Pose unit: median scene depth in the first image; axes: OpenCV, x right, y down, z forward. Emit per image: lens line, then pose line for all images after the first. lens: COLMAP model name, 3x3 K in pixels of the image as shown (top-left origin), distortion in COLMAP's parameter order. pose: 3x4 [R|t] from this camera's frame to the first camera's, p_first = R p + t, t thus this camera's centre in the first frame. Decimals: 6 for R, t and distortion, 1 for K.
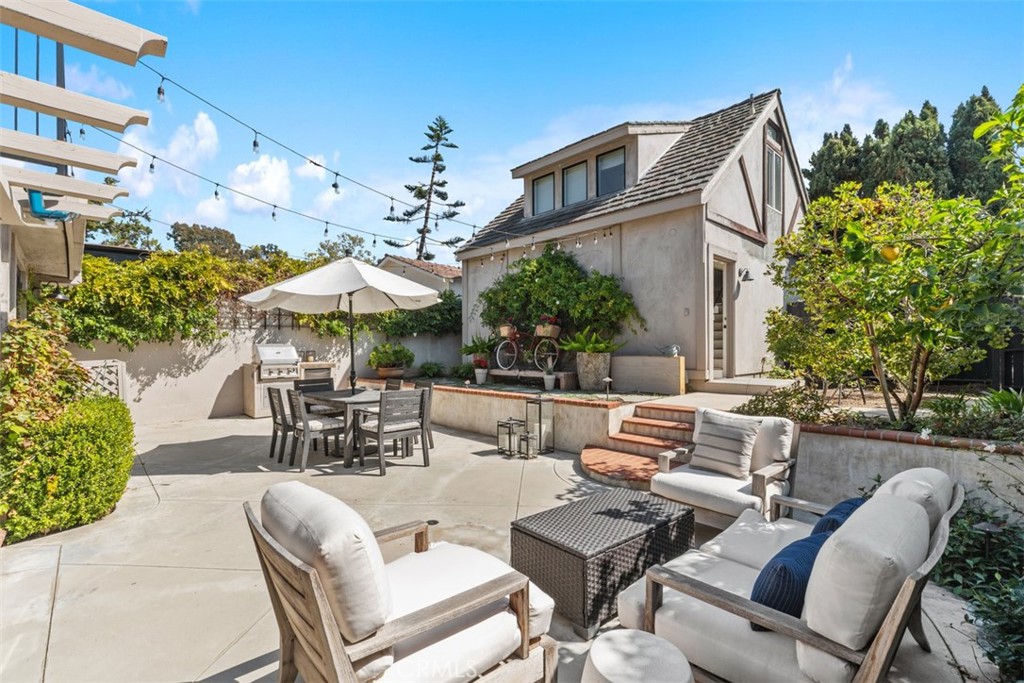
lens RADIAL K [[468.0, 0, 512.0], [0, 468.0, 341.5], [0, 0, 1]] dist [0.010120, -0.000325]
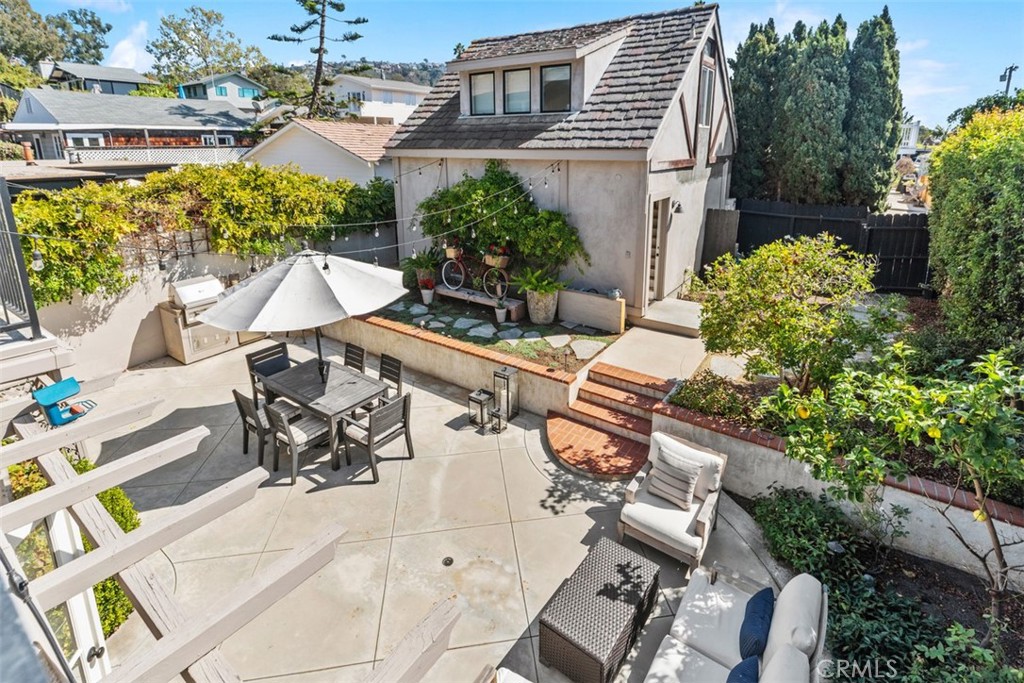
lens RADIAL K [[492.3, 0, 527.3], [0, 492.3, 253.5], [0, 0, 1]] dist [0.011143, -0.000562]
pose [[0.977265, -0.044567, 0.207286, -0.079339], [-0.001055, 0.976625, 0.214948, -0.265323], [-0.212021, -0.210279, 0.954374, -0.036104]]
